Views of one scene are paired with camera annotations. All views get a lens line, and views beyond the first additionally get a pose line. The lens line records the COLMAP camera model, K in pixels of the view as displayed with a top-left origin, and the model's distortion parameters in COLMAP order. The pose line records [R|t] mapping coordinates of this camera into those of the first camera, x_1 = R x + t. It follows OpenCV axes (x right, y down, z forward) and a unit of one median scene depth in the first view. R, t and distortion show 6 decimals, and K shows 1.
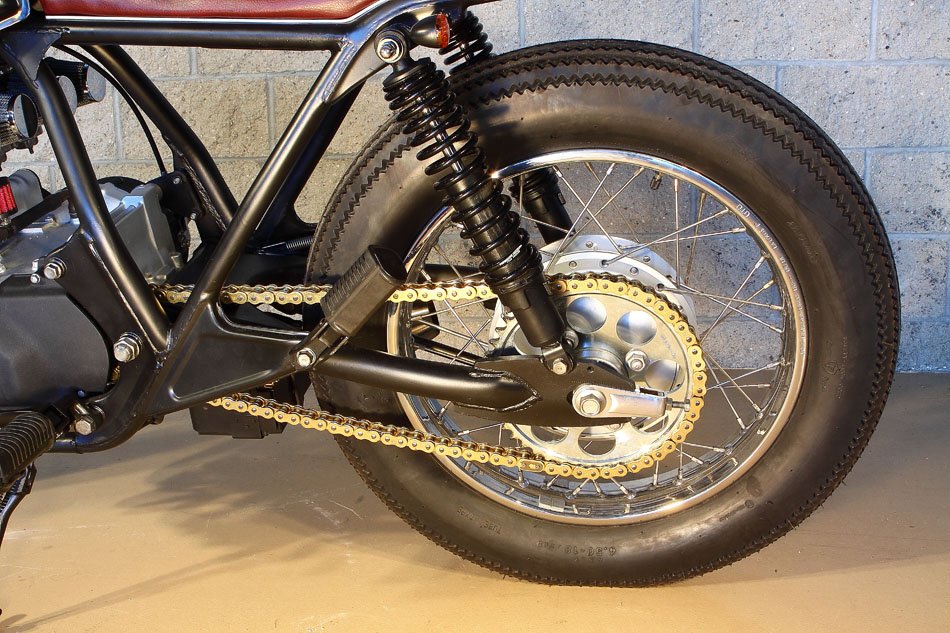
lens RADIAL K [[1046.0, 0, 476.6], [0, 1046.0, 329.0], [0, 0, 1]] dist [-0.102834, 0.057459]
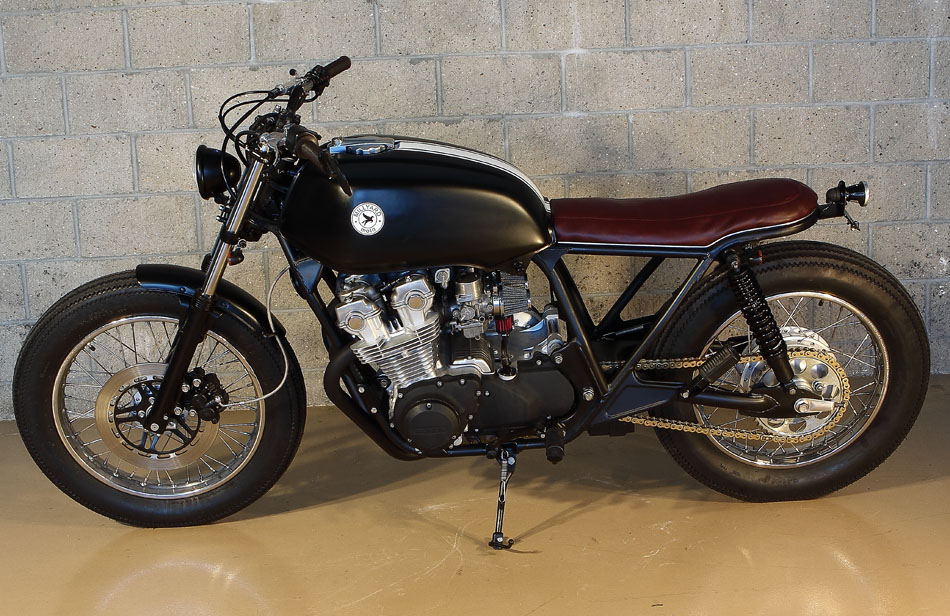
lens RADIAL K [[1379.1, 0, 475.0], [0, 1379.1, 308.0], [0, 0, 1]] dist [-0.113287, 0.104796]
pose [[0.987778, -0.048760, 0.148045, -0.851306], [0.050658, 0.998675, -0.009079, -0.124513], [-0.147406, 0.016468, 0.988939, -1.514144]]
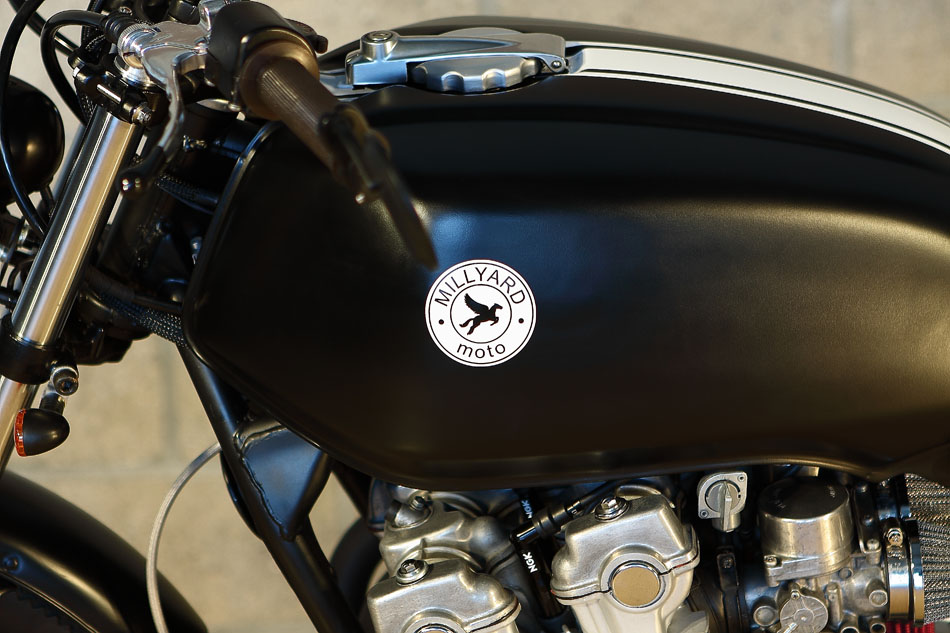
lens RADIAL K [[2921.5, 0, 475.0], [0, 2921.5, 316.5], [0, 0, 1]] dist [0.247948, 0.267442]
pose [[0.994902, -0.039418, 0.092826, -0.819135], [0.039994, 0.999190, -0.004356, -0.293301], [-0.092580, 0.008046, 0.995673, -0.676251]]
